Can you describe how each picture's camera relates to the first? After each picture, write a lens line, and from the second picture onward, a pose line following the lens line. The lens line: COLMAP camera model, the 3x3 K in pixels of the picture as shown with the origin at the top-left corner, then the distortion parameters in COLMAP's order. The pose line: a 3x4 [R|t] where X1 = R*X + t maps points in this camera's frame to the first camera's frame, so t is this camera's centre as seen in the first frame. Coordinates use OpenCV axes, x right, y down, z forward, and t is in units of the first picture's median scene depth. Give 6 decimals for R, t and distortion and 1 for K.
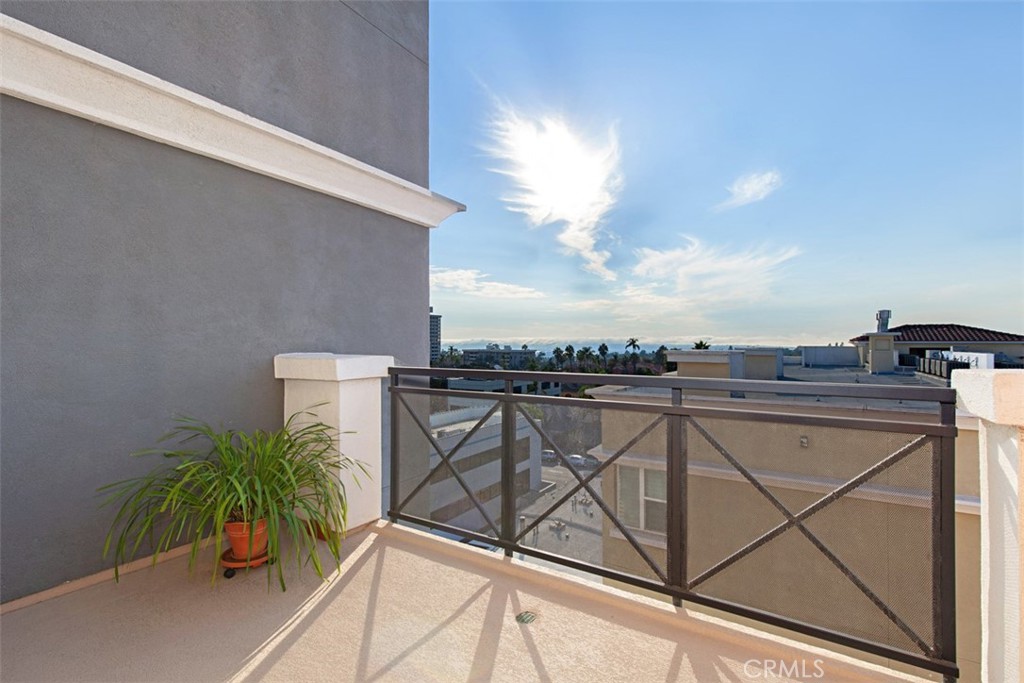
lens RADIAL K [[460.5, 0, 512.0], [0, 460.5, 341.5], [0, 0, 1]] dist [0.000209, 0.000033]
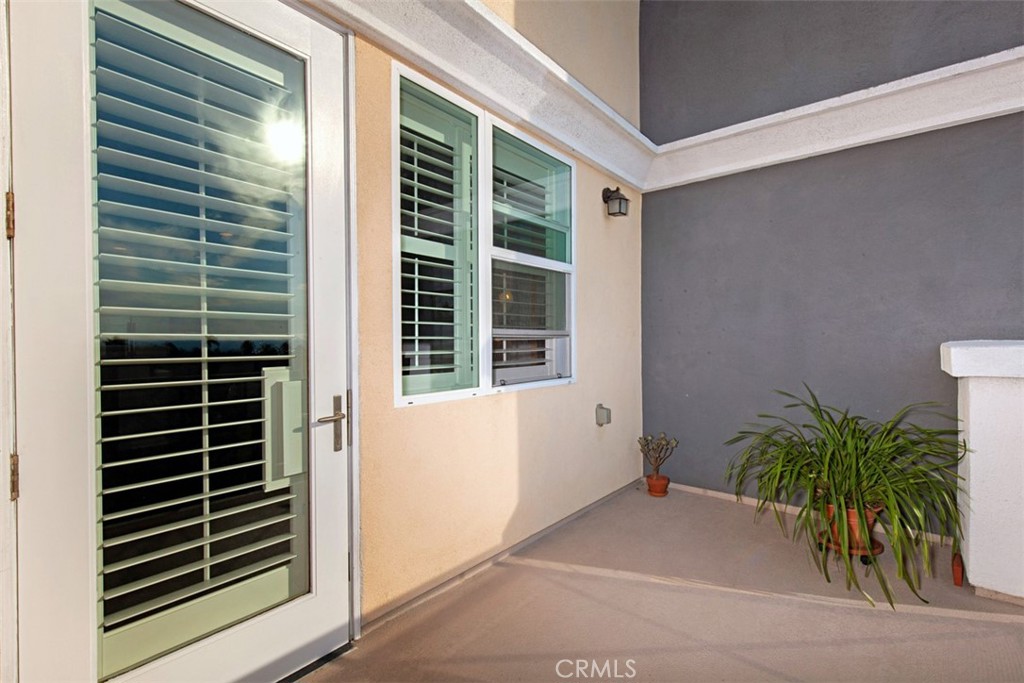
lens RADIAL K [[460.5, 0, 512.0], [0, 460.5, 341.5], [0, 0, 1]] dist [0.000209, 0.000033]
pose [[-0.126713, 0.003204, -0.991934, 0.473497], [0.003839, 0.999989, 0.002739, 0.025942], [0.991932, -0.003460, -0.126724, 0.395868]]
